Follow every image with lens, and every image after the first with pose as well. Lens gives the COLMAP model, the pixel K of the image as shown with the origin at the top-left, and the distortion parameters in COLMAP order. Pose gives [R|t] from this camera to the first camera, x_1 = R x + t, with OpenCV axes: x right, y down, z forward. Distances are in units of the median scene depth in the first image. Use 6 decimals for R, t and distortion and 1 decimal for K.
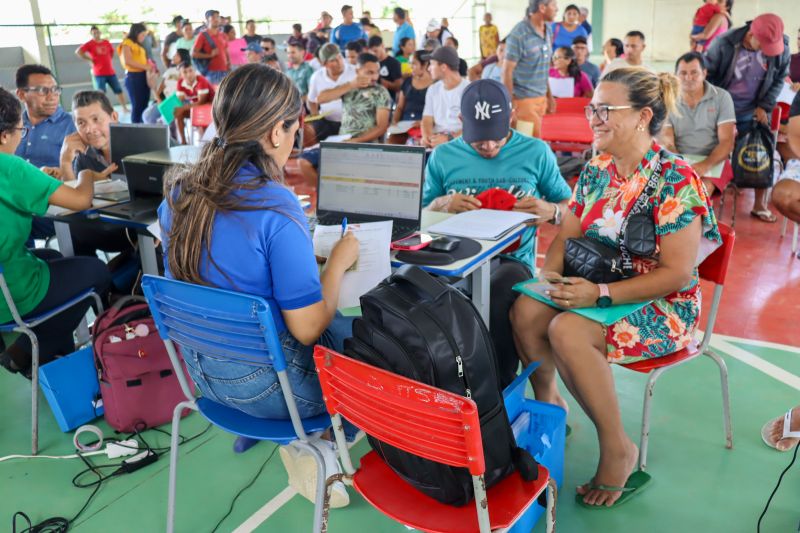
lens RADIAL K [[740.5, 0, 400.0], [0, 740.5, 266.5], [0, 0, 1]] dist [-0.057133, -0.005576]
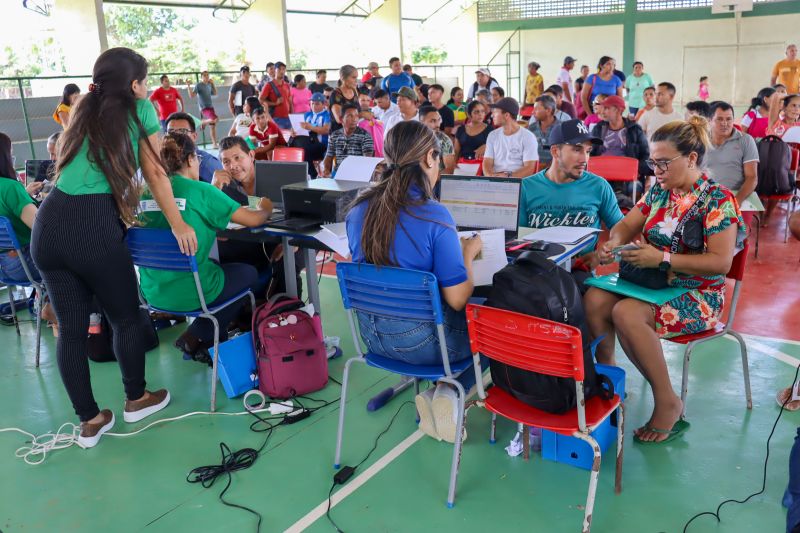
lens RADIAL K [[768.9, 0, 401.7], [0, 768.9, 256.7], [0, 0, 1]] dist [-0.140739, 0.201030]
pose [[0.999553, 0.006163, -0.029270, -0.142282], [-0.008361, 0.997105, -0.075577, 0.091056], [0.028719, 0.075788, 0.996710, -0.404891]]
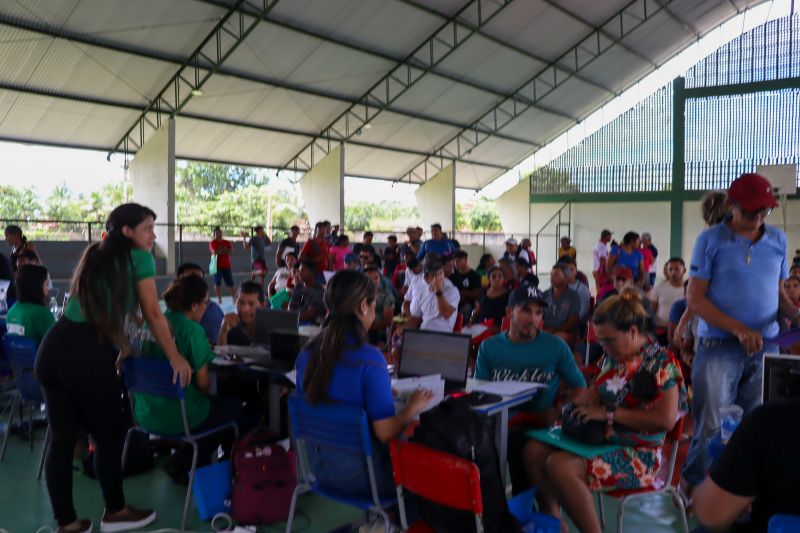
lens RADIAL K [[768.9, 0, 401.7], [0, 768.9, 256.7], [0, 0, 1]] dist [-0.140739, 0.201030]
pose [[0.991810, 0.052747, -0.116322, 0.064692], [-0.083547, 0.956798, -0.278493, 0.134878], [0.096608, 0.285930, 0.953368, -0.556757]]
